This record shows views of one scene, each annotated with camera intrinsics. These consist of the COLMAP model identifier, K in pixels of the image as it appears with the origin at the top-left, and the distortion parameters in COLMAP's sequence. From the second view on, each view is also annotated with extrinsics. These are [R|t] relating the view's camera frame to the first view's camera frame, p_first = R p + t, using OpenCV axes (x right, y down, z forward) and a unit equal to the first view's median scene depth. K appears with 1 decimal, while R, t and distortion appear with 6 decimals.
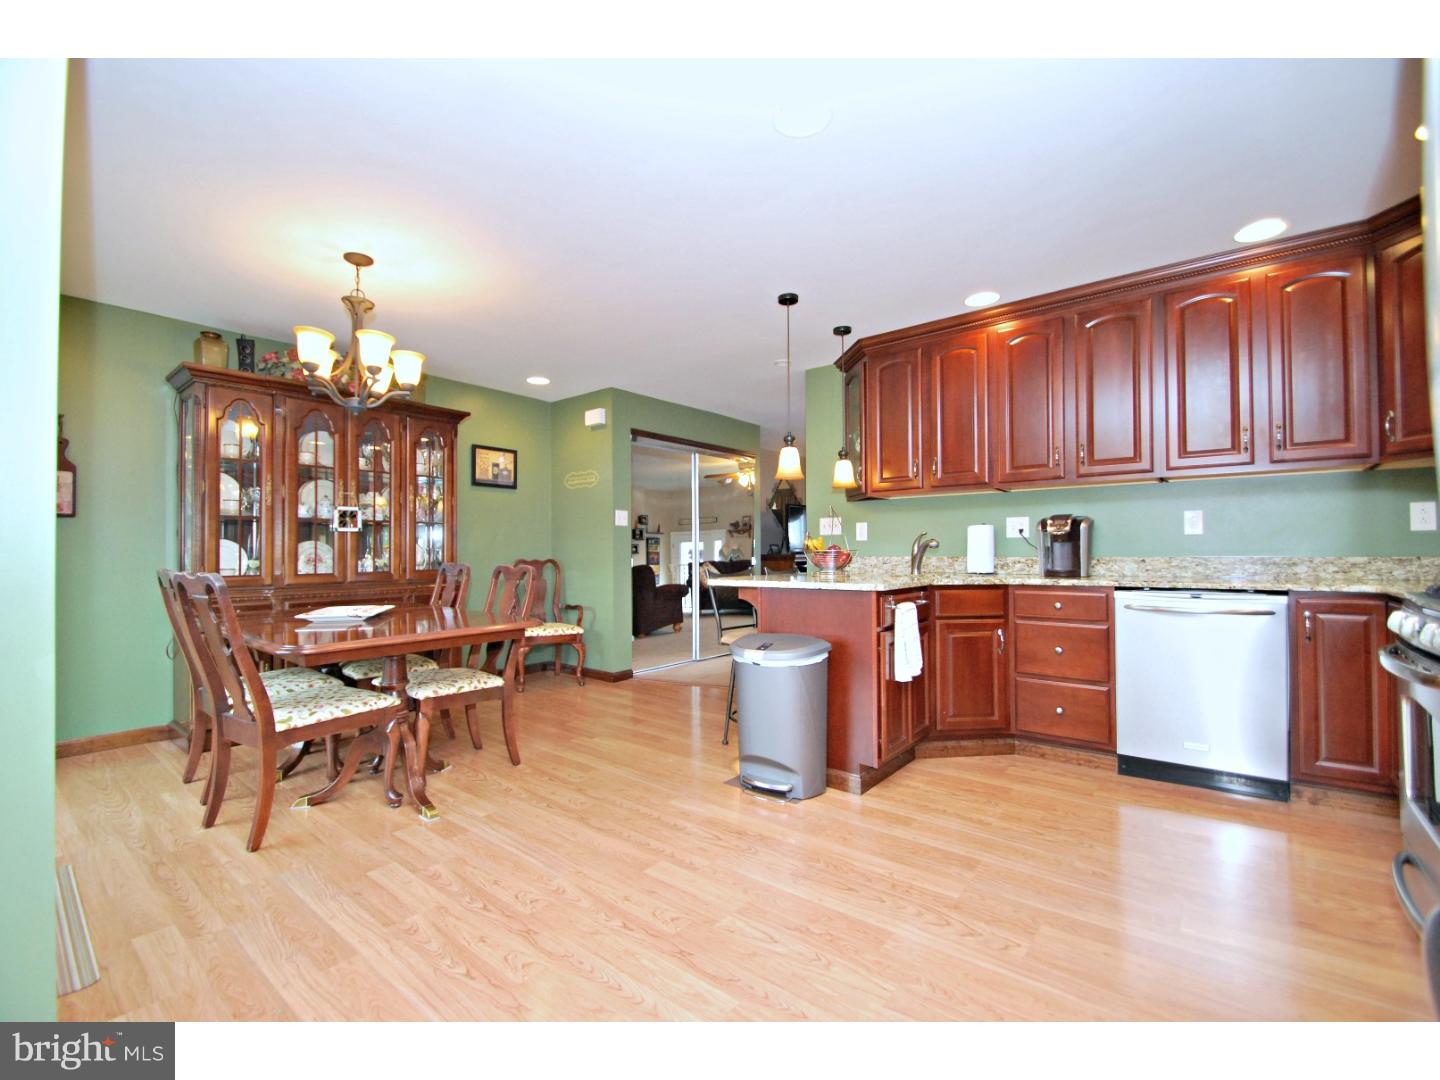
lens RADIAL K [[632.1, 0, 719.5], [0, 632.1, 544.3], [0, 0, 1]] dist [-0.000130, -0.000551]
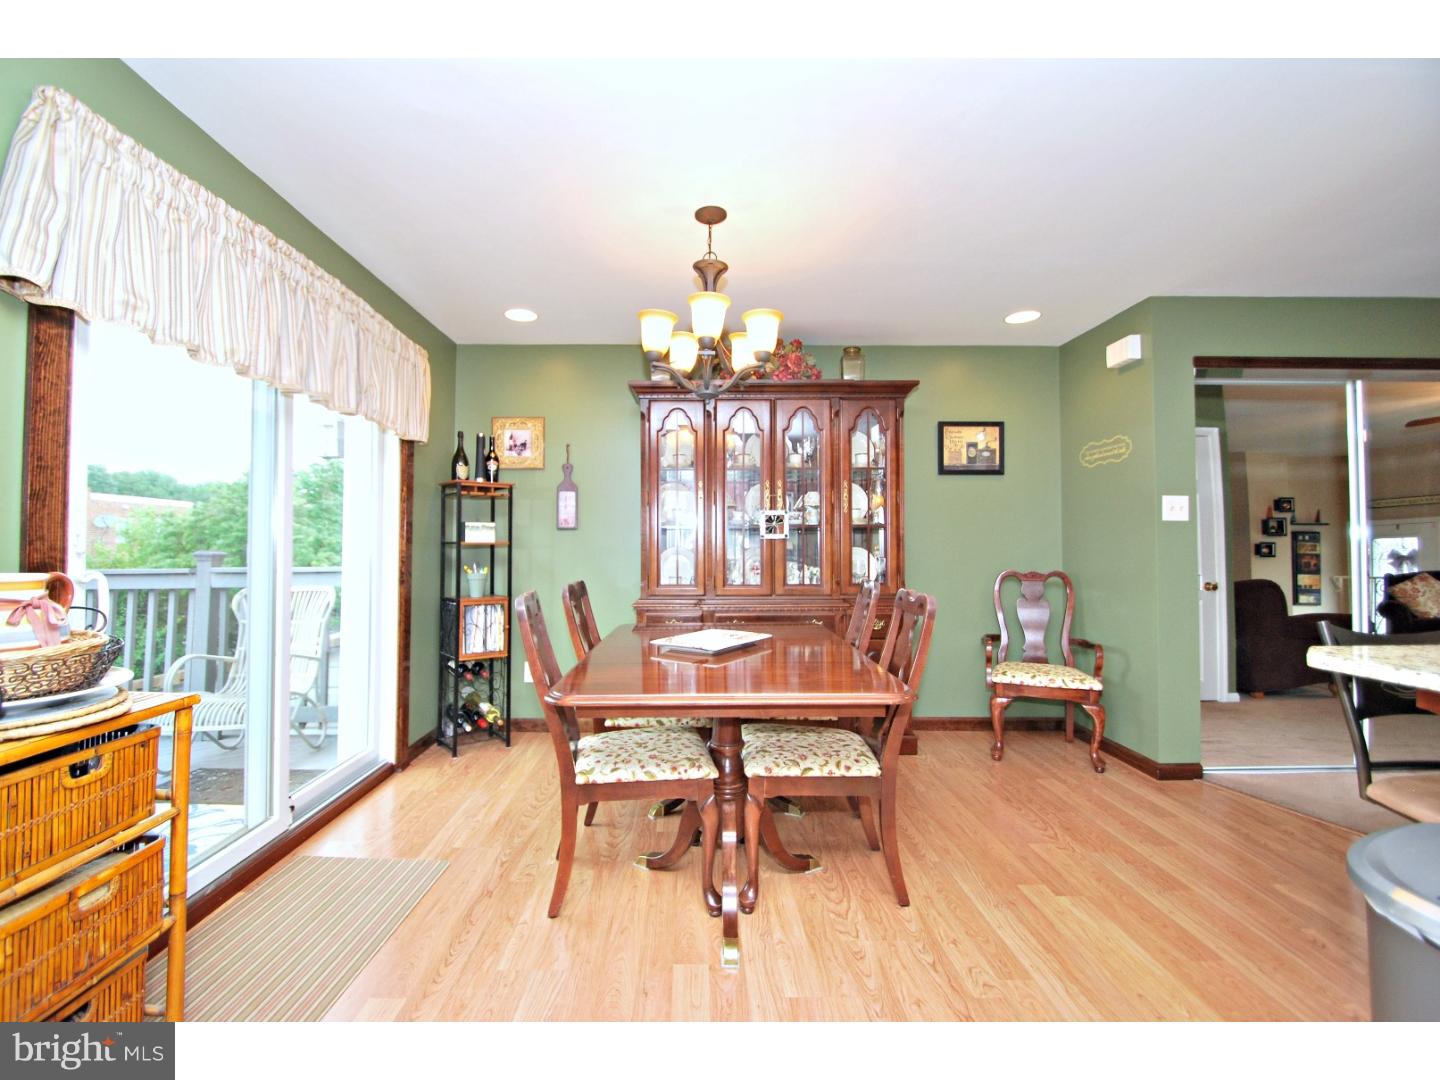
lens RADIAL K [[642.5, 0, 716.2], [0, 642.5, 526.8], [0, 0, 1]] dist [0.001580, -0.000291]
pose [[0.632237, -0.019119, -0.774539, 0.046847], [0.006872, 0.999795, -0.019070, -0.015645], [0.774744, 0.006734, 0.632239, 0.286783]]
